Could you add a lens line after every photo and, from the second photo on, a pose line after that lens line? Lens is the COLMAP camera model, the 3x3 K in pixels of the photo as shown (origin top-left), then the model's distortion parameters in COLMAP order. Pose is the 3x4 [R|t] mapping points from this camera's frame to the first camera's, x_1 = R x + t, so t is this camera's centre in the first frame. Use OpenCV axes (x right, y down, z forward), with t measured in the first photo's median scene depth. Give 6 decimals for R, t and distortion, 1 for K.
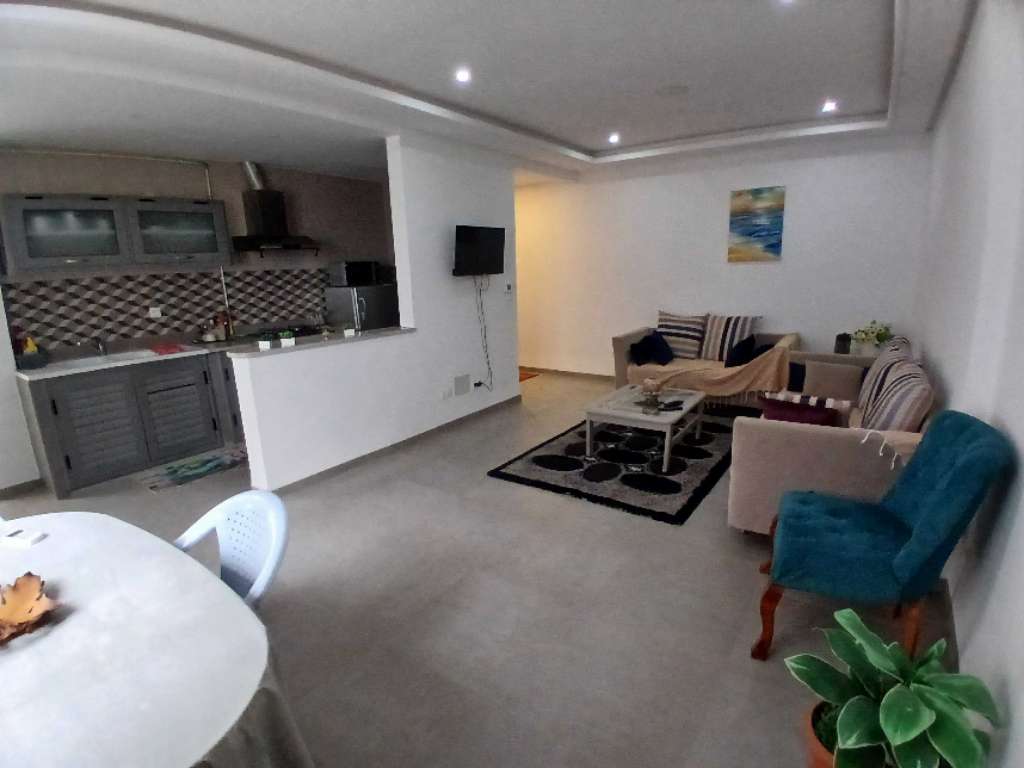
lens RADIAL K [[507.5, 0, 515.0], [0, 507.5, 401.2], [0, 0, 1]] dist [-0.049156, -0.012550]
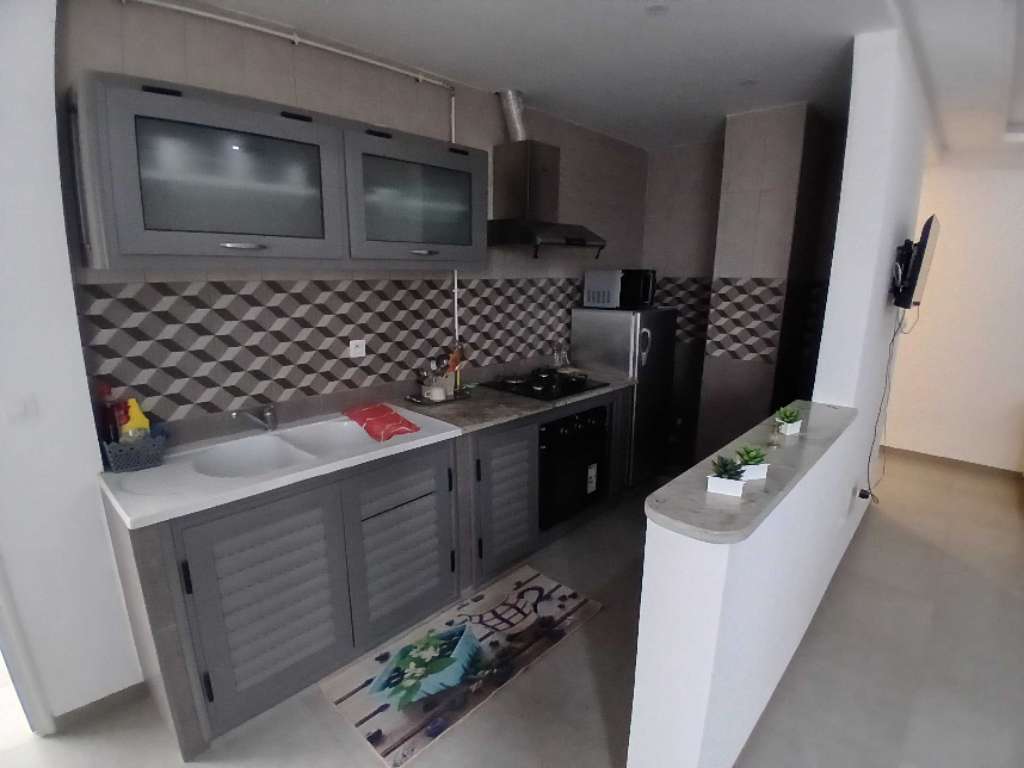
lens RADIAL K [[507.5, 0, 502.2], [0, 507.5, 391.6], [0, 0, 1]] dist [-0.049156, -0.012550]
pose [[0.989394, 0.056997, -0.133605, -0.510473], [-0.061271, 0.997726, -0.028099, -0.130980], [0.131699, 0.035988, 0.990636, 0.480425]]
